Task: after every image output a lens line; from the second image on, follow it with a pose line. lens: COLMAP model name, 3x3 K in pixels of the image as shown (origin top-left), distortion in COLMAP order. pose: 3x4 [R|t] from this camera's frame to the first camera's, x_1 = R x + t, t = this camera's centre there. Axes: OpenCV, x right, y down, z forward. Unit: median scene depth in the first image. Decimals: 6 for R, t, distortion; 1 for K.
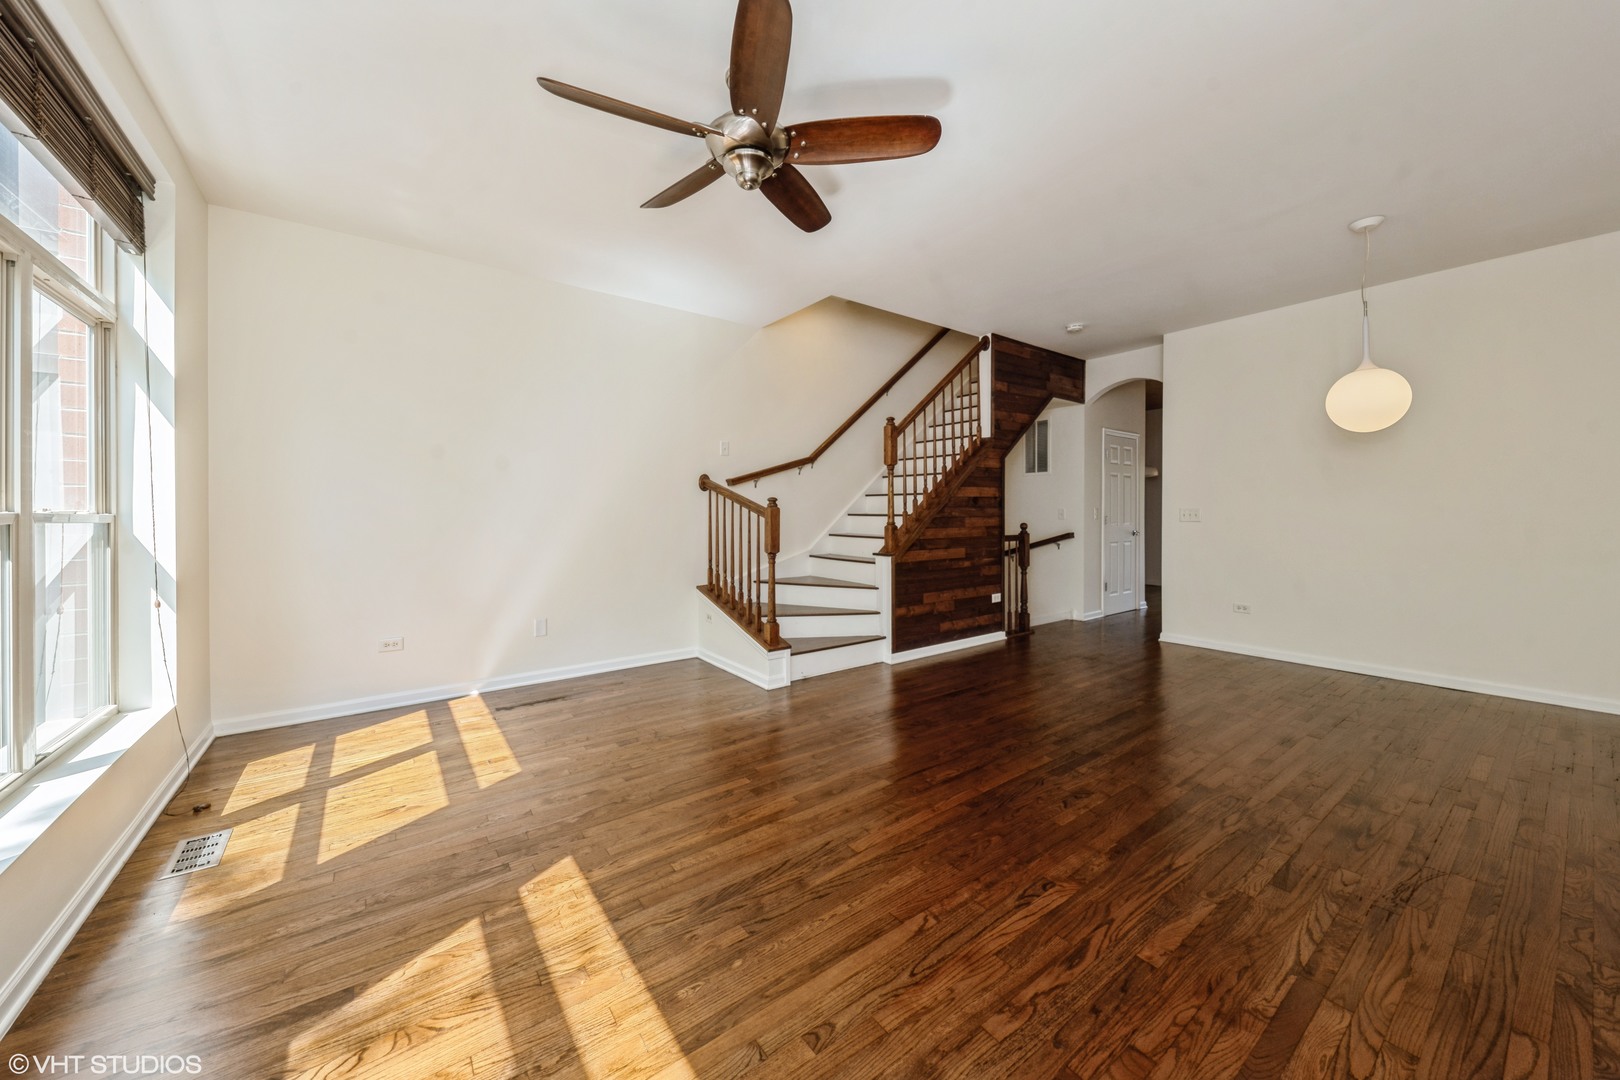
lens RADIAL K [[566.6, 0, 840.6], [0, 566.6, 514.4], [0, 0, 1]] dist [0.009439, -0.000104]
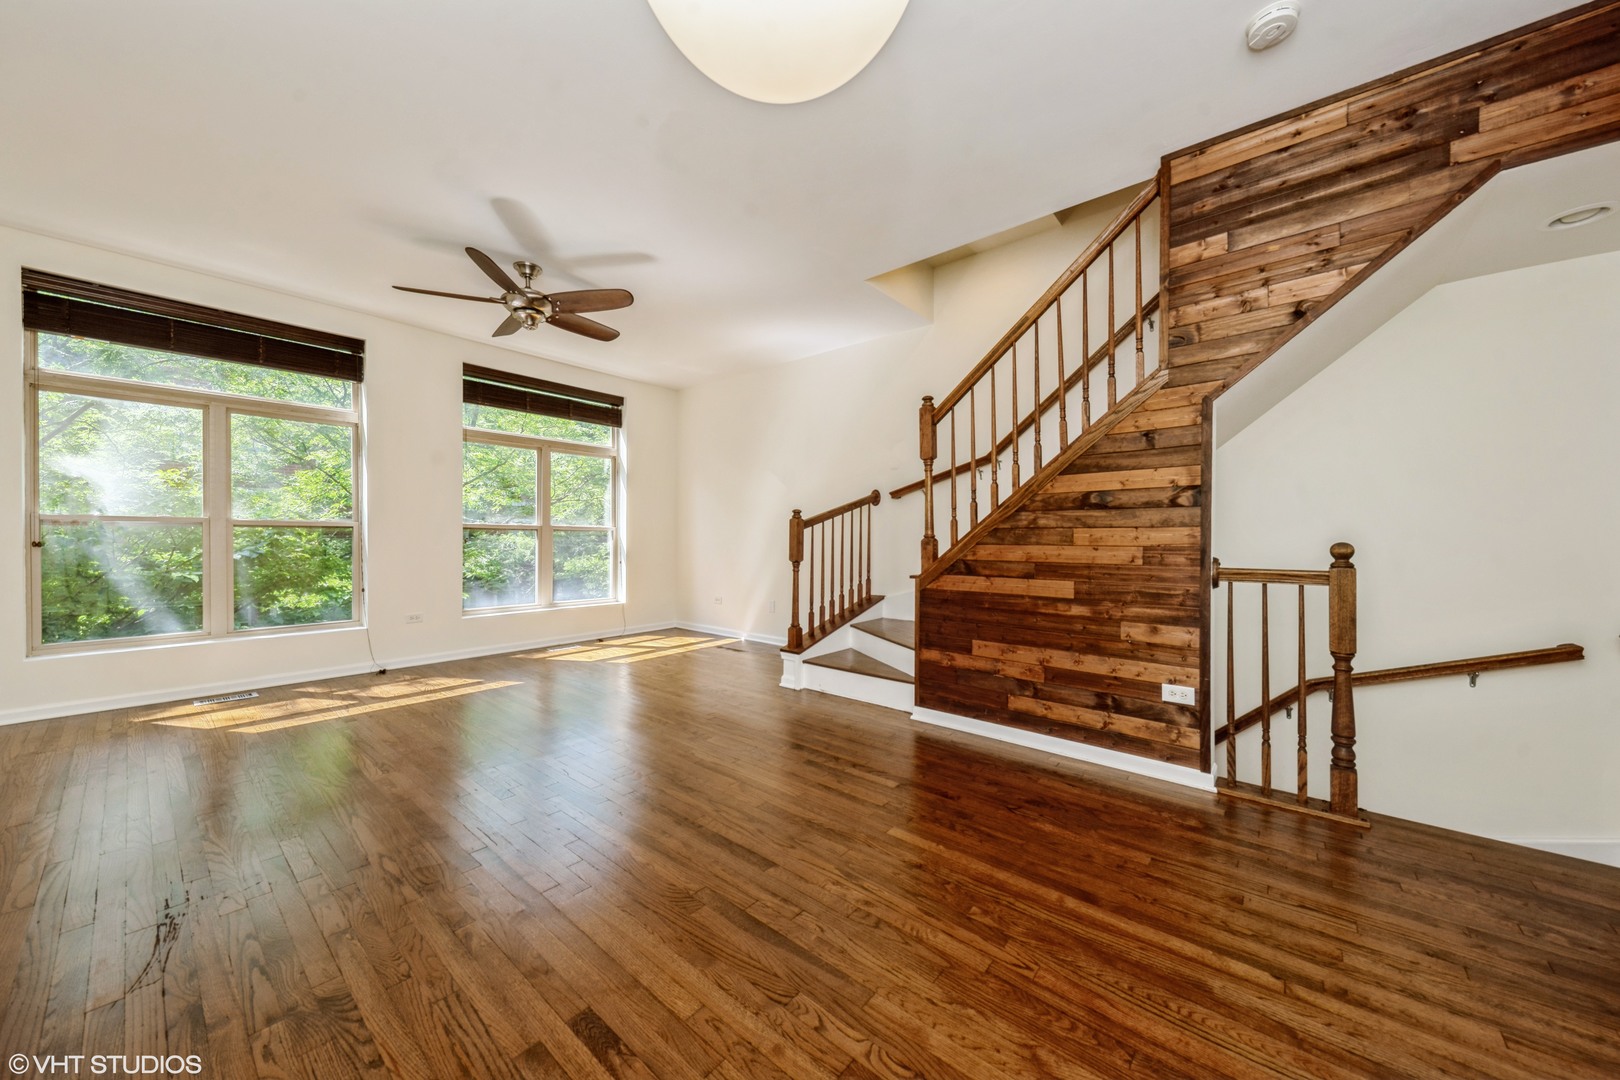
lens RADIAL K [[566.6, 0, 812.2], [0, 566.6, 534.0], [0, 0, 1]] dist [0.009439, -0.000104]
pose [[0.218770, -0.000683, -0.975776, 0.746243], [-0.007468, 0.999969, -0.002374, 0.014842], [0.975748, 0.007807, 0.218758, 0.640357]]
